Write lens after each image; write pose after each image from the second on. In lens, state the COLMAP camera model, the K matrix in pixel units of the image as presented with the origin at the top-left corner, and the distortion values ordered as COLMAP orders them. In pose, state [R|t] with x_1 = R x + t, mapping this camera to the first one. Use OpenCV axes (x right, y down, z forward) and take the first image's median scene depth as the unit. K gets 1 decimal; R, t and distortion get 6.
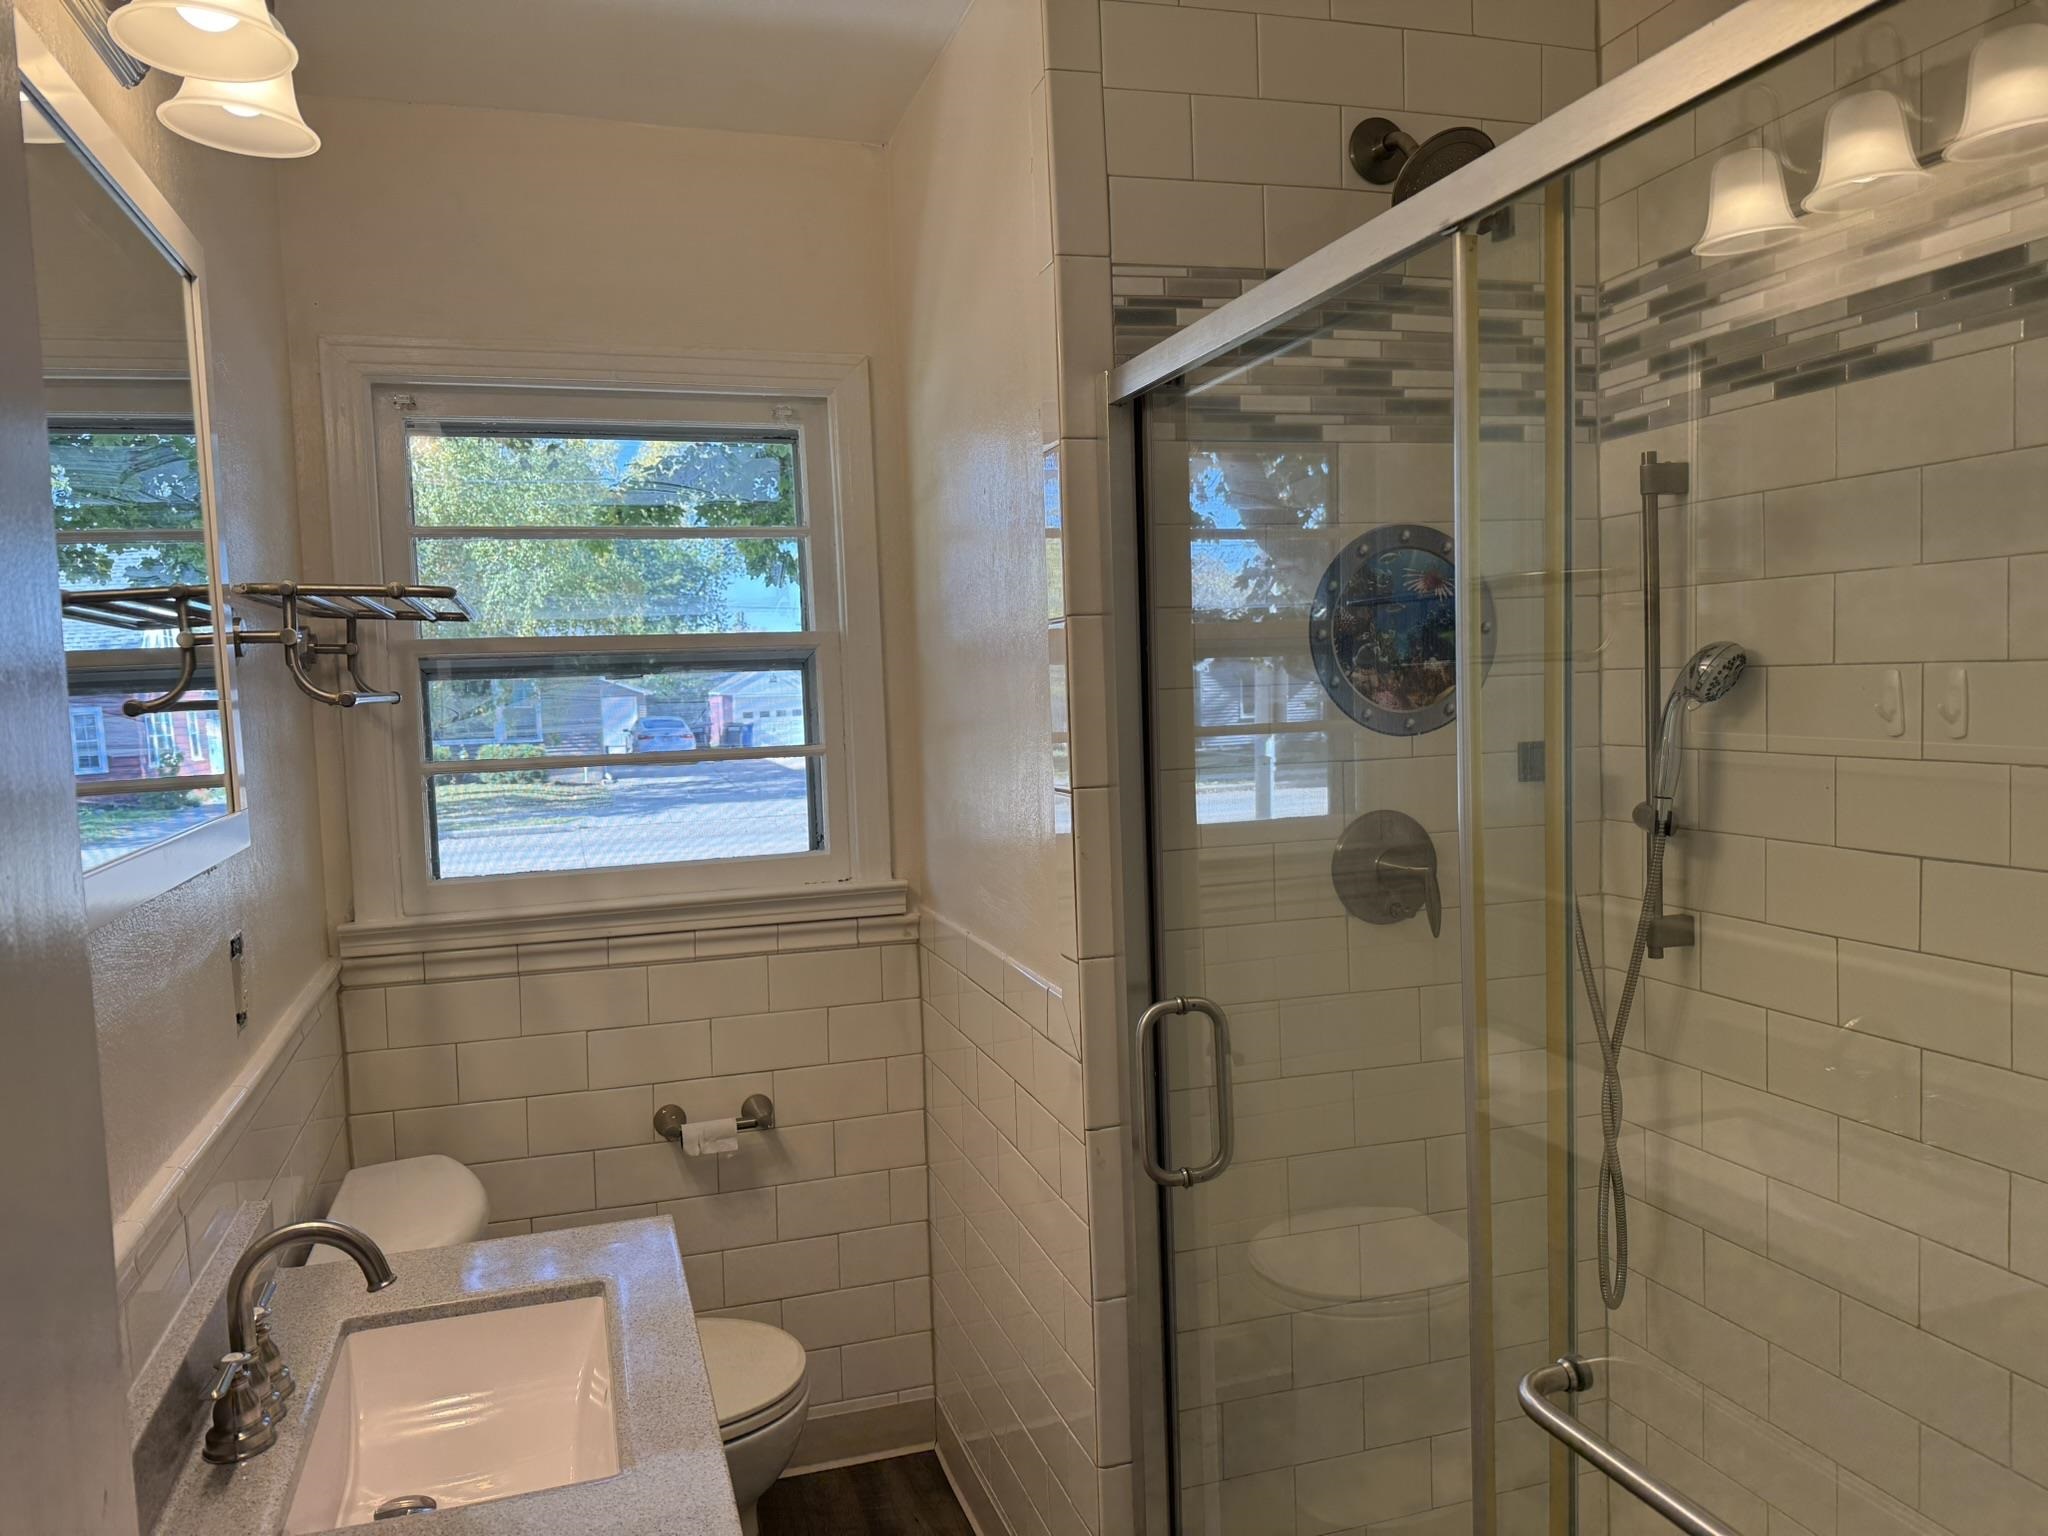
lens RADIAL K [[1437.6, 0, 1024.0], [0, 1437.6, 768.0], [0, 0, 1]] dist [0.103202, -0.109270]
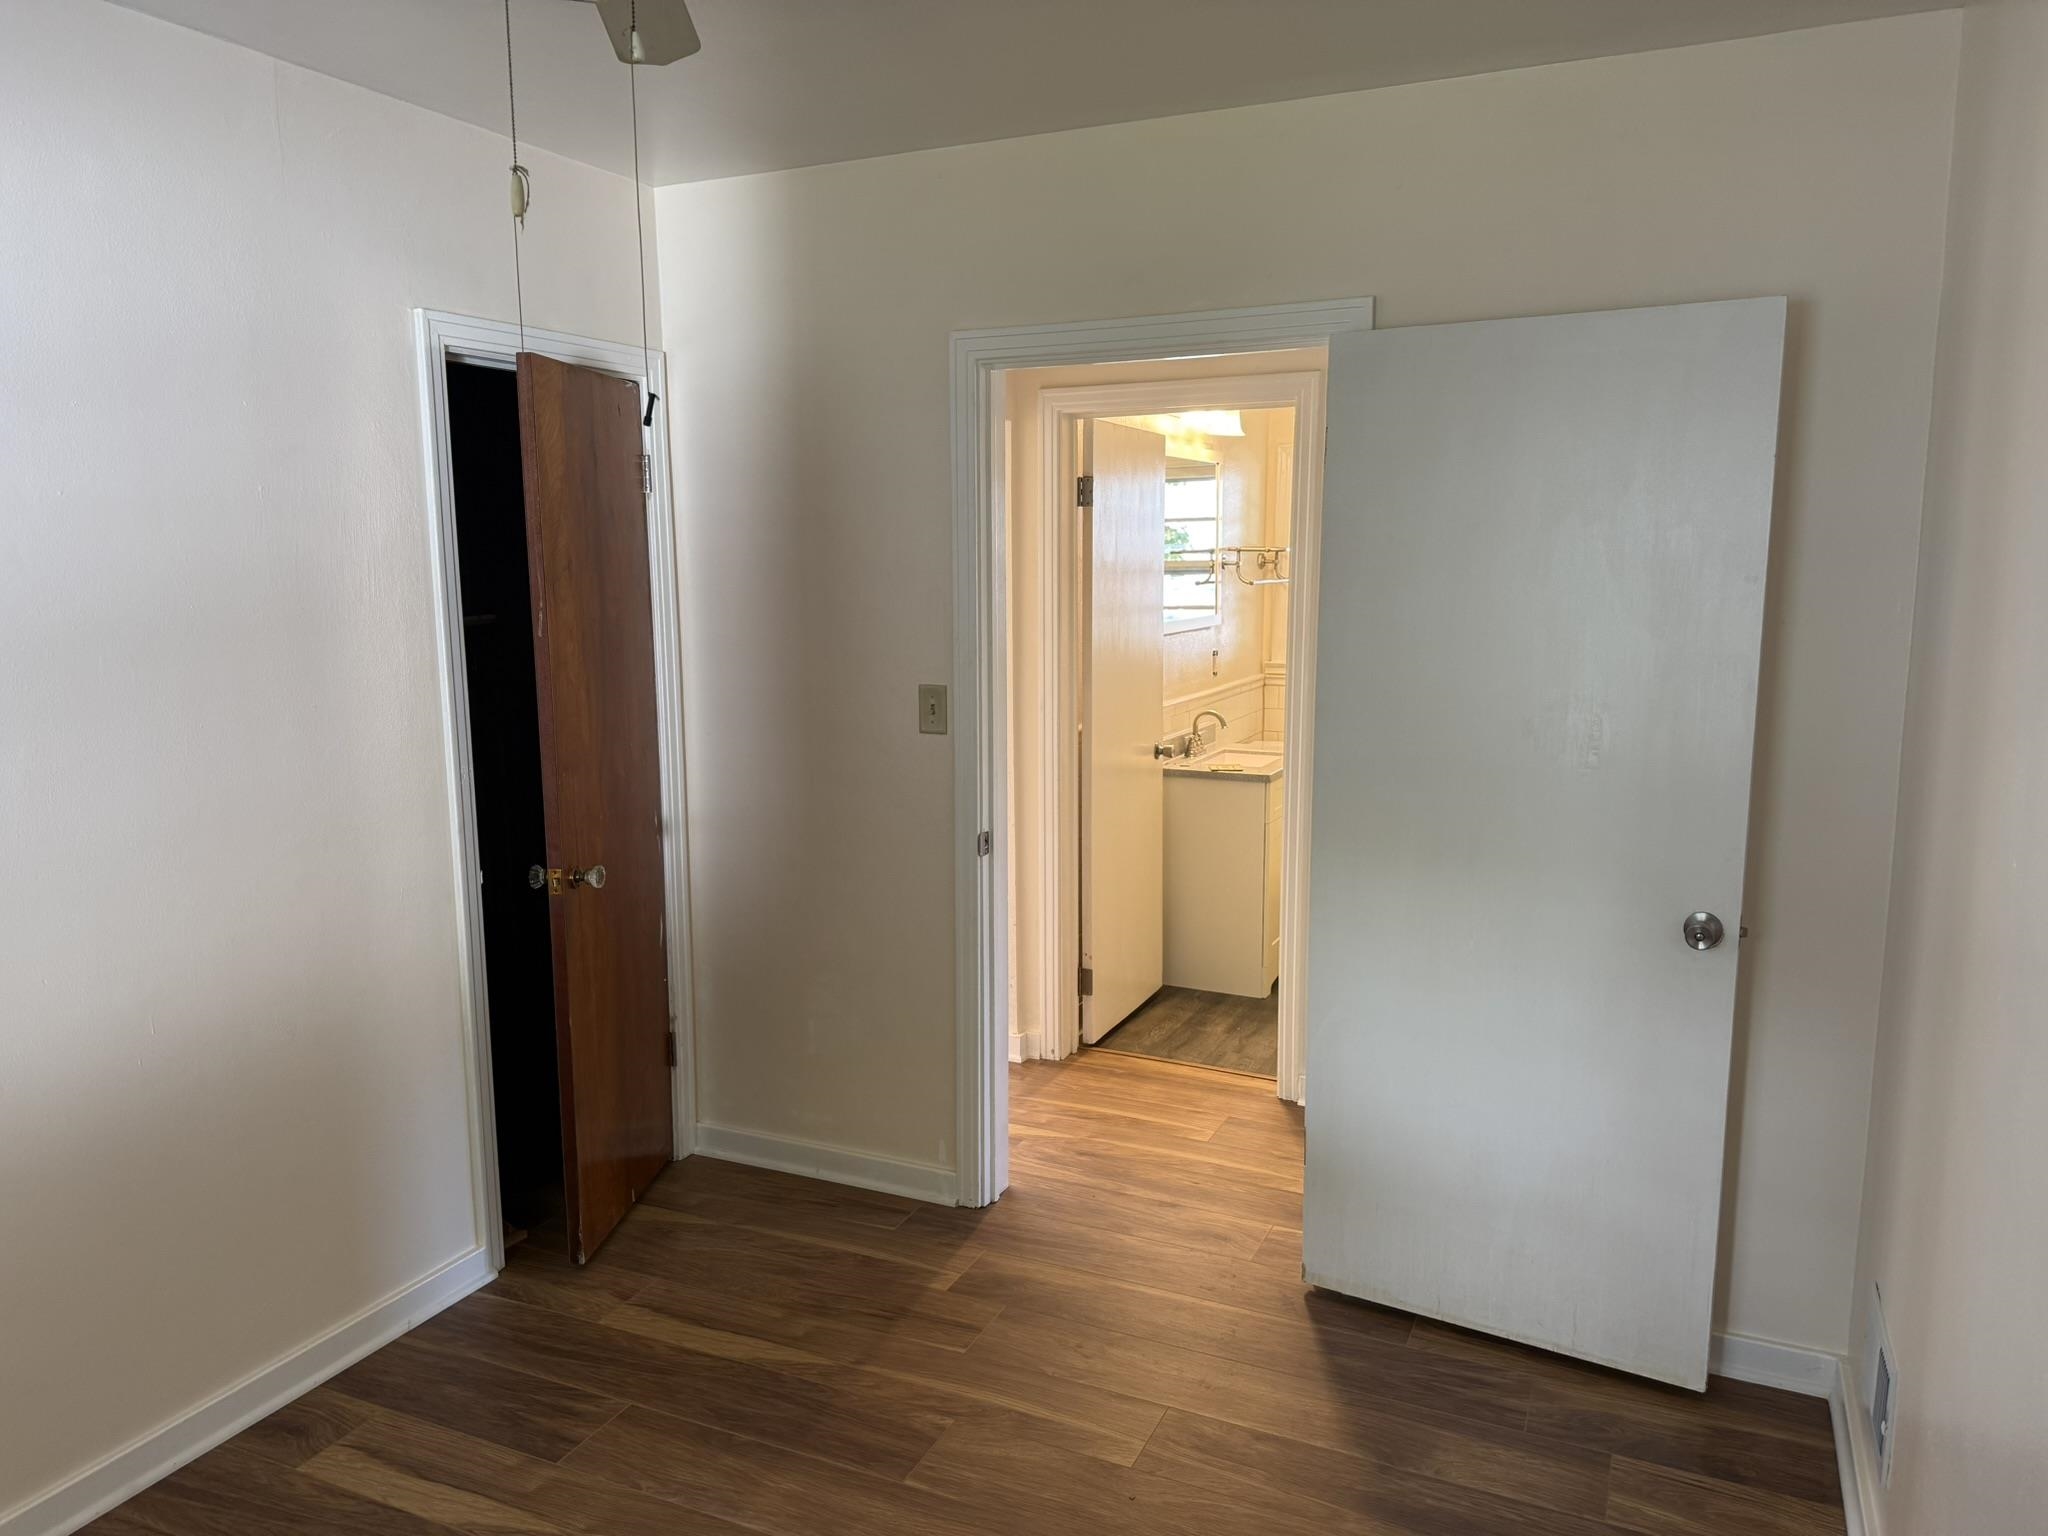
lens RADIAL K [[1437.6, 0, 1024.0], [0, 1437.6, 768.0], [0, 0, 1]] dist [0.103202, -0.109270]
pose [[0.731372, 0.126963, -0.670056, 1.497194], [-0.059166, 0.990626, 0.123125, -0.005061], [0.679407, -0.050406, 0.732028, -1.882594]]
